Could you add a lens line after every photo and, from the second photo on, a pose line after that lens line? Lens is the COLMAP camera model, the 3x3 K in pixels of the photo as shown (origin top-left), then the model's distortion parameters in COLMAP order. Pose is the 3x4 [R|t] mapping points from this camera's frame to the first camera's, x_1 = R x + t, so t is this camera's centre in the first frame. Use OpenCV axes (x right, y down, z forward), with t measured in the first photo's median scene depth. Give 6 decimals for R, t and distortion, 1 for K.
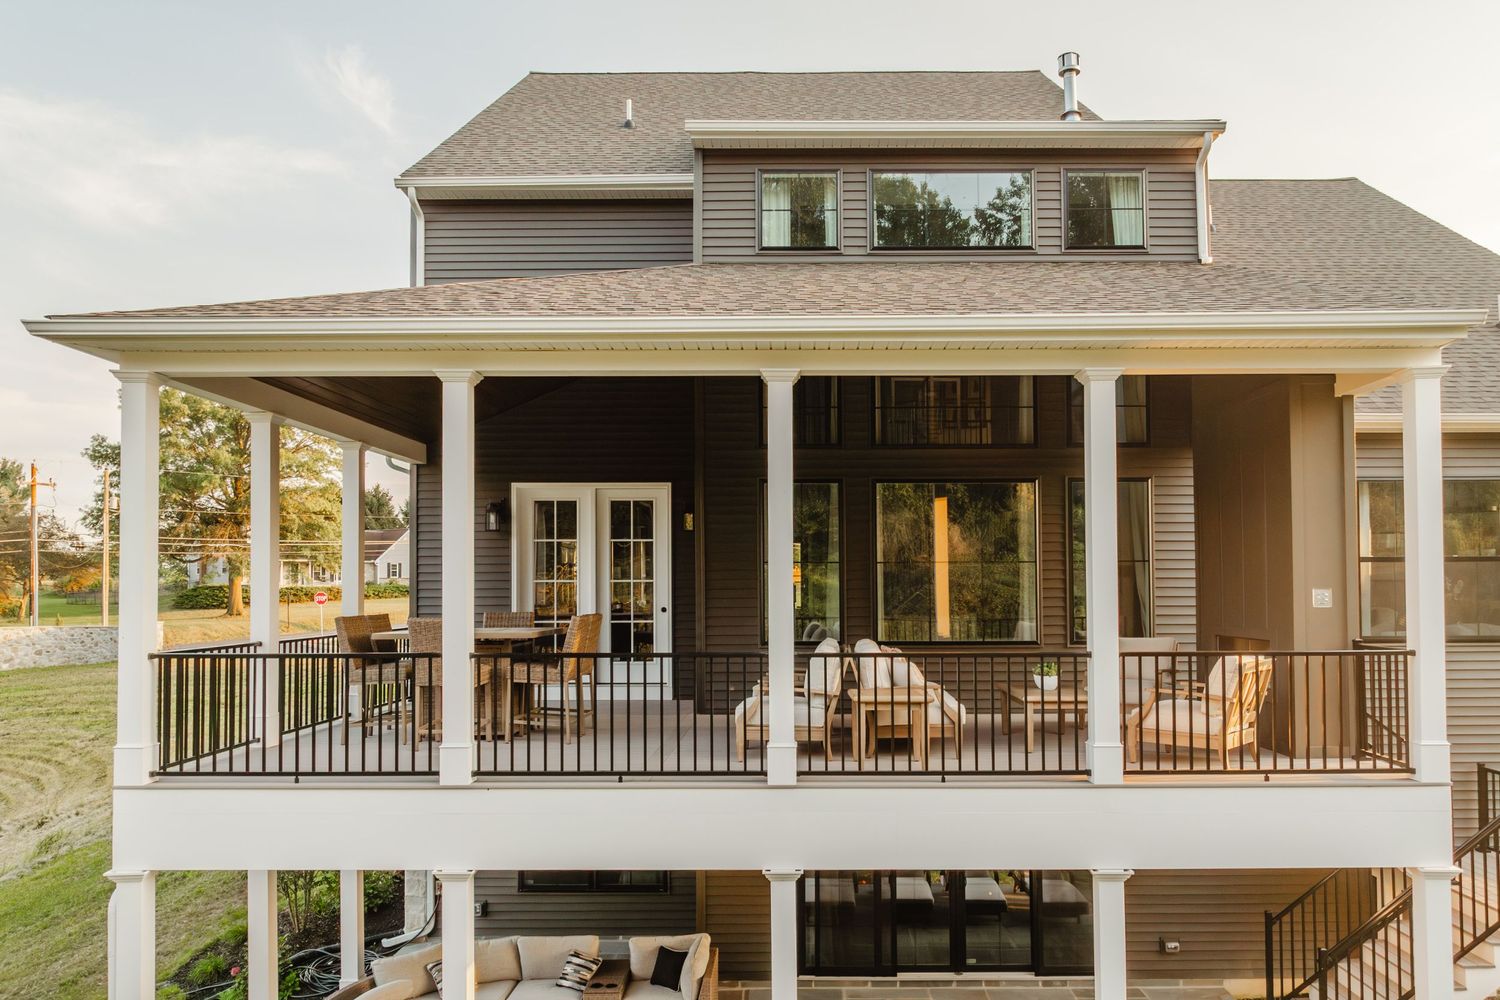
lens RADIAL K [[1232.4, 0, 750.0], [0, 1232.4, 500.0], [0, 0, 1]] dist [0.002186, 0.008232]
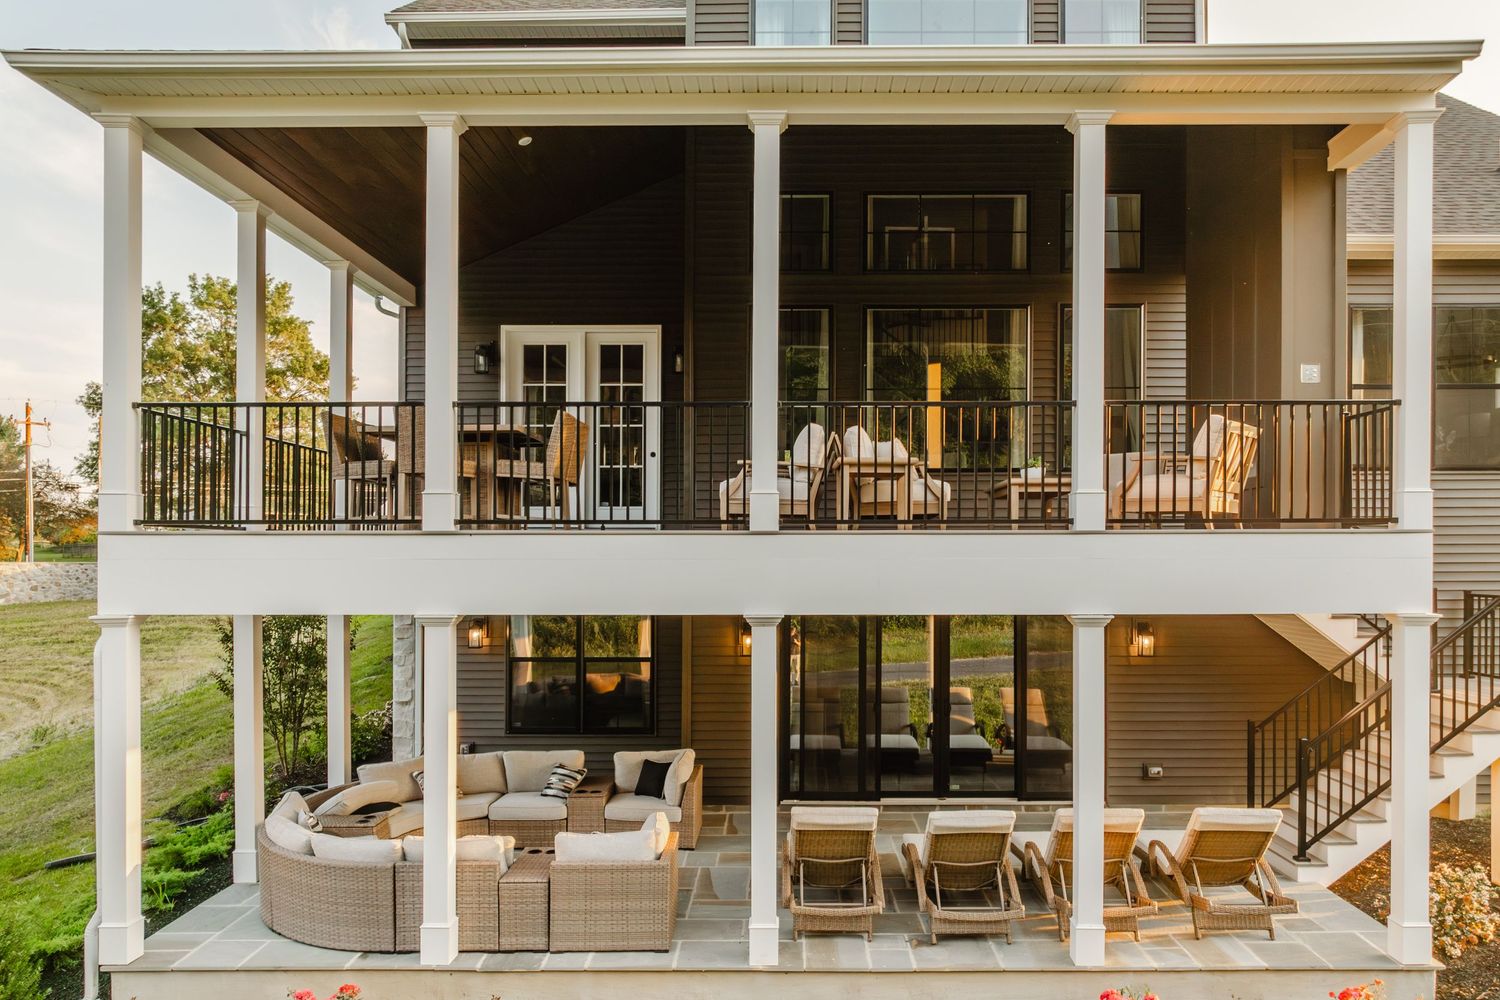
lens RADIAL K [[1239.2, 0, 744.3], [0, 1239.2, 541.6], [0, 0, 1]] dist [0.000982, 0.000527]
pose [[0.999929, 0.011192, -0.004053, 0.010309], [-0.011064, 0.999479, 0.030335, 0.149284], [0.004390, -0.030288, 0.999532, -0.004344]]
